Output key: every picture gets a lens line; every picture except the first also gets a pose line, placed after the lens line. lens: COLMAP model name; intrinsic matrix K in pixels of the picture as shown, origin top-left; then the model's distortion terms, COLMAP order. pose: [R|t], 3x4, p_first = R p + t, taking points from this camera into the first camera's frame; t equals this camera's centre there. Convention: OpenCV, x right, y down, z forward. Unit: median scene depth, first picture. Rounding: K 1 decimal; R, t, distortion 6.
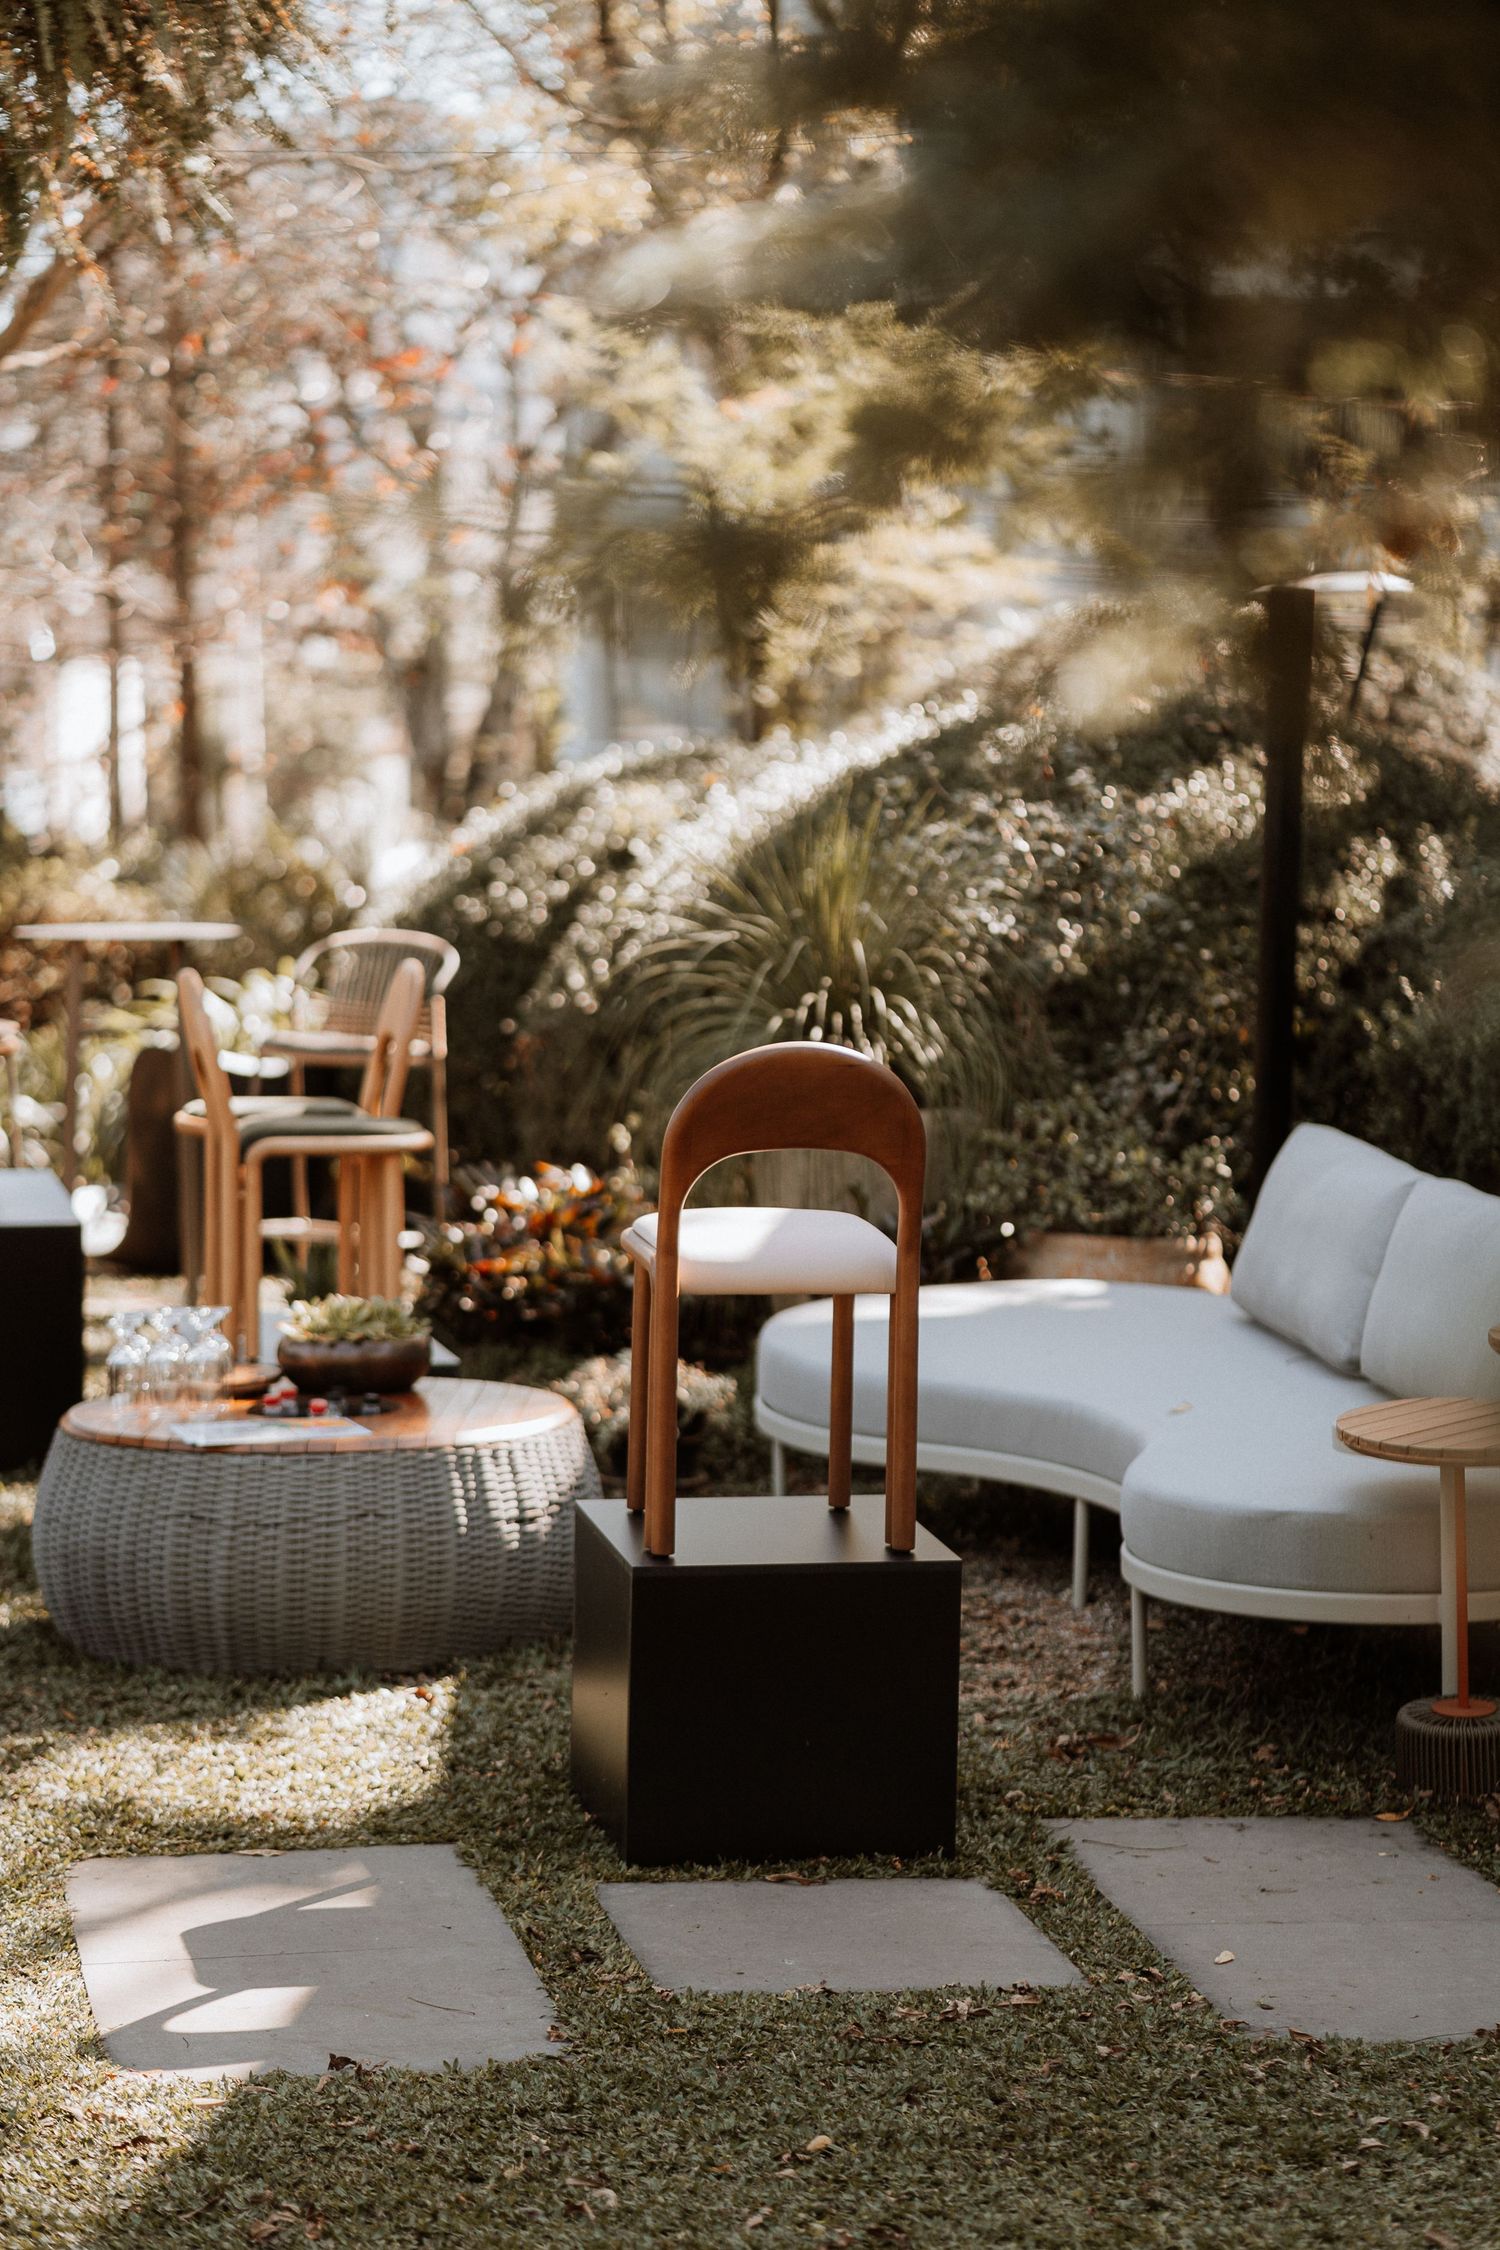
lens RADIAL K [[5335.3, 0, 750.0], [0, 5335.3, 1126.3], [0, 0, 1]] dist [0.205799, -0.393387]
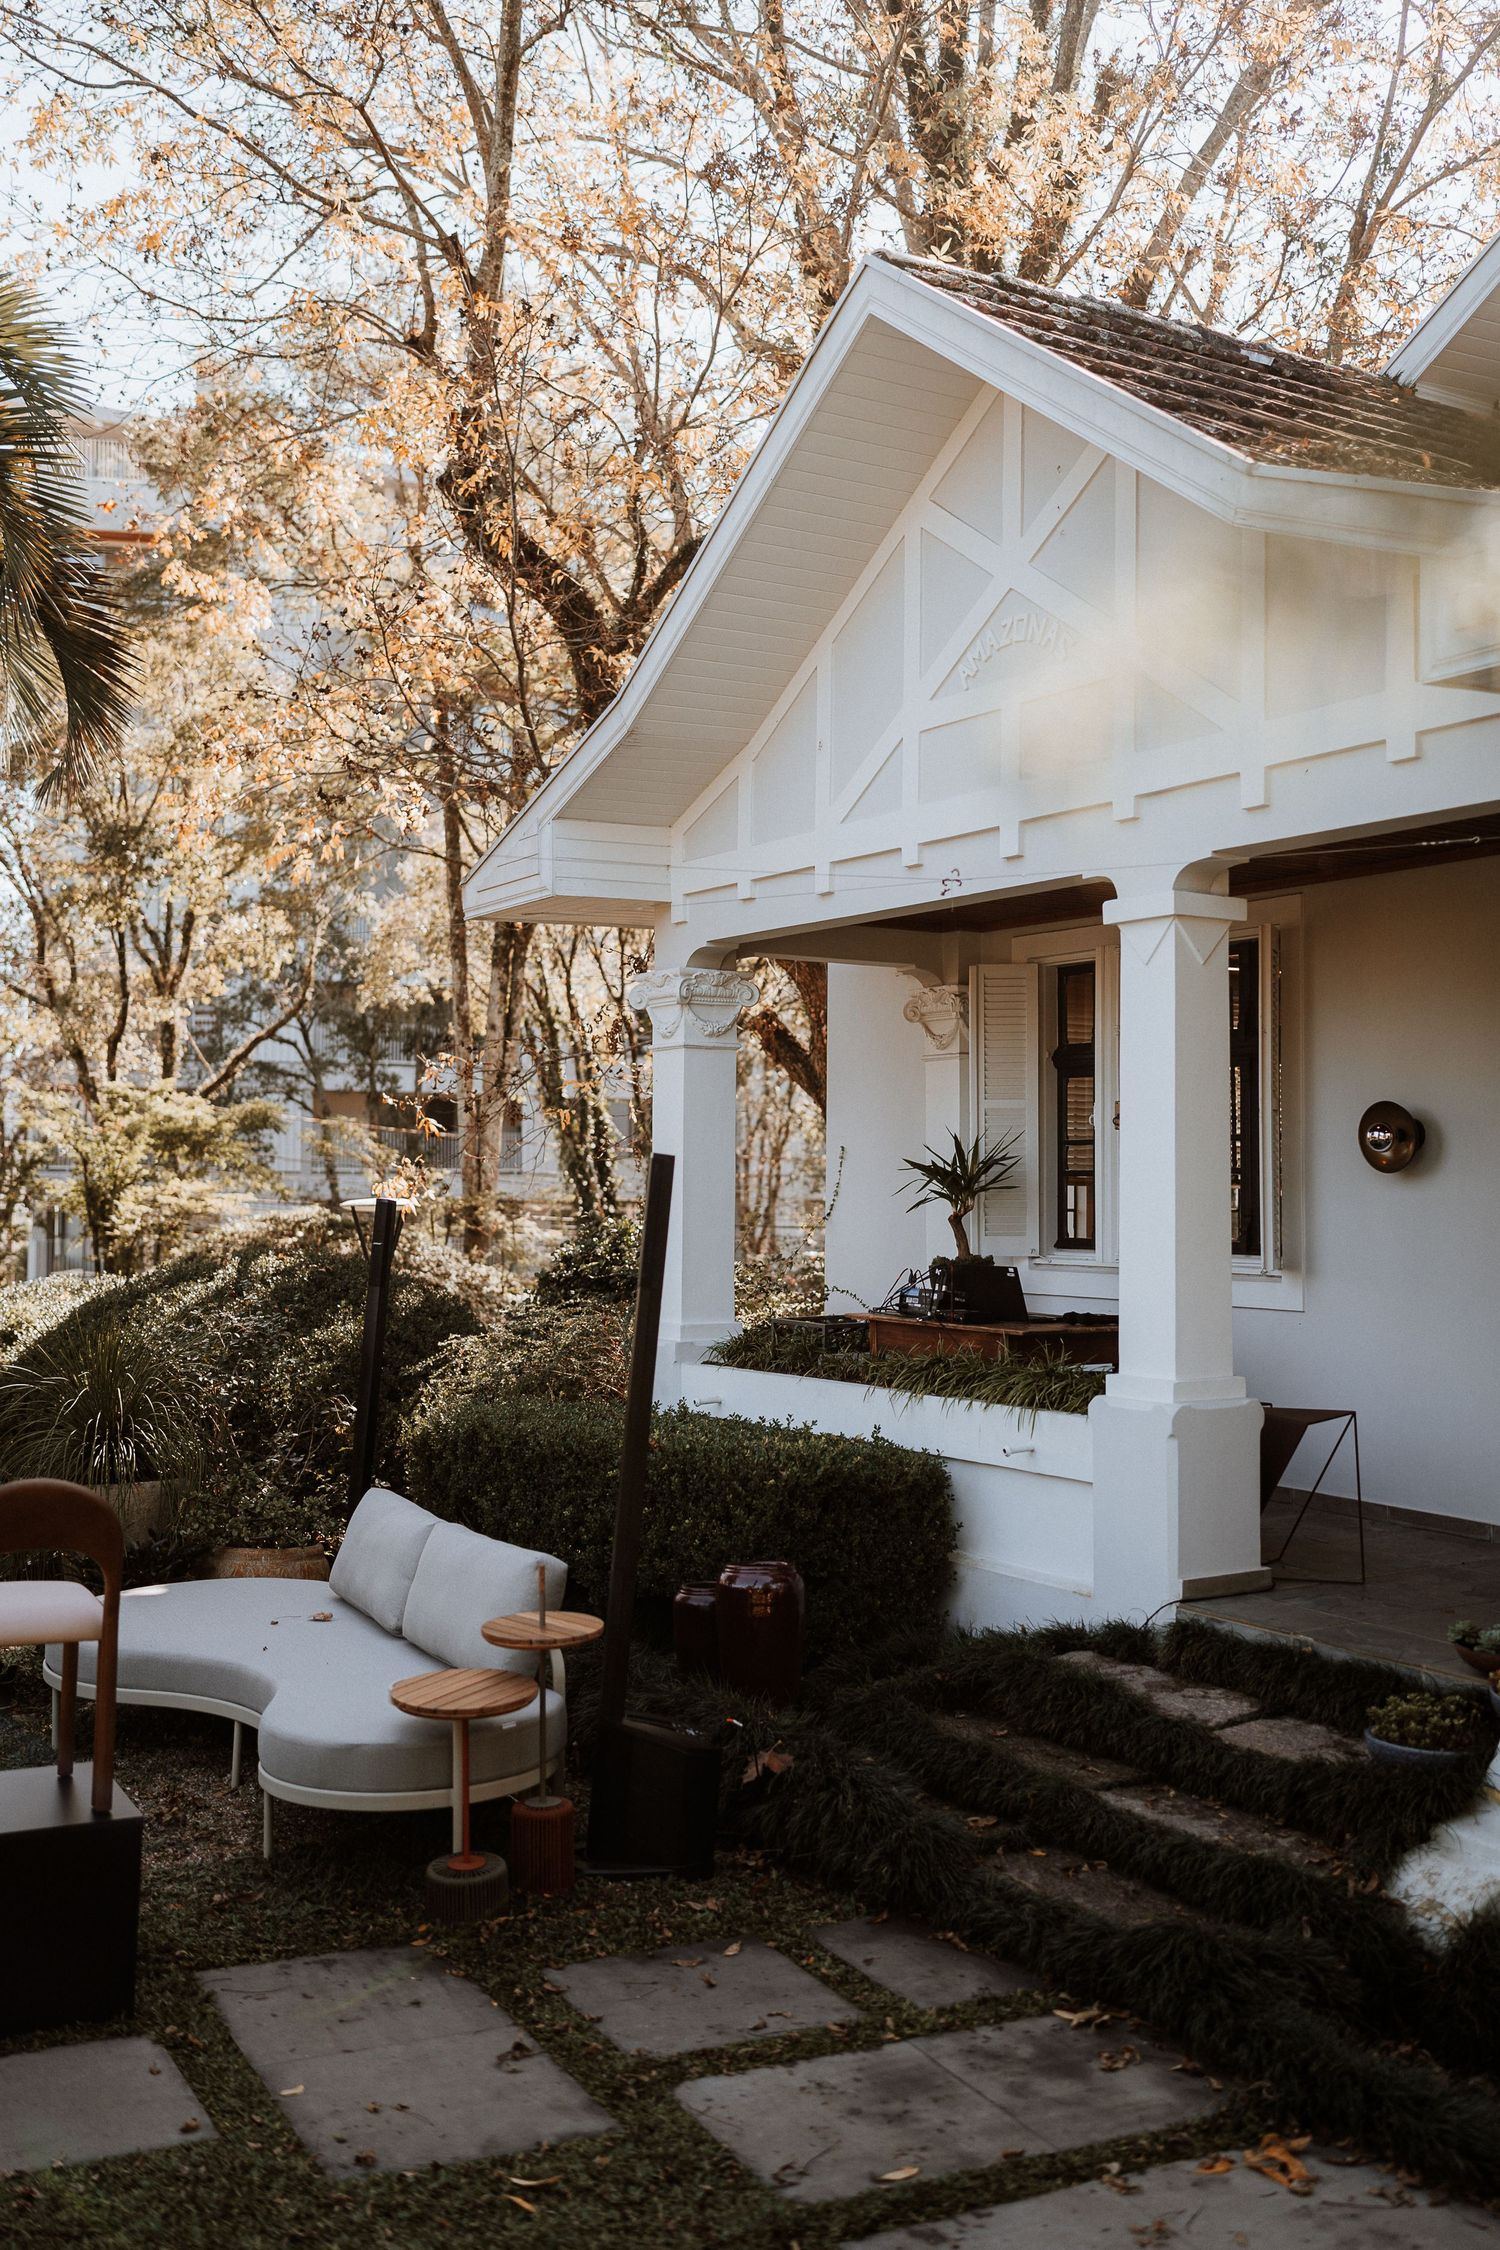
lens RADIAL K [[2138.0, 0, 738.7], [0, 2138.0, 1123.8], [0, 0, 1]] dist [0.045928, 0.015431]
pose [[0.962523, 0.017826, 0.270613, 0.031138], [0.021248, 0.989813, -0.140776, -0.021595], [-0.270366, 0.141250, 0.952340, 0.321378]]
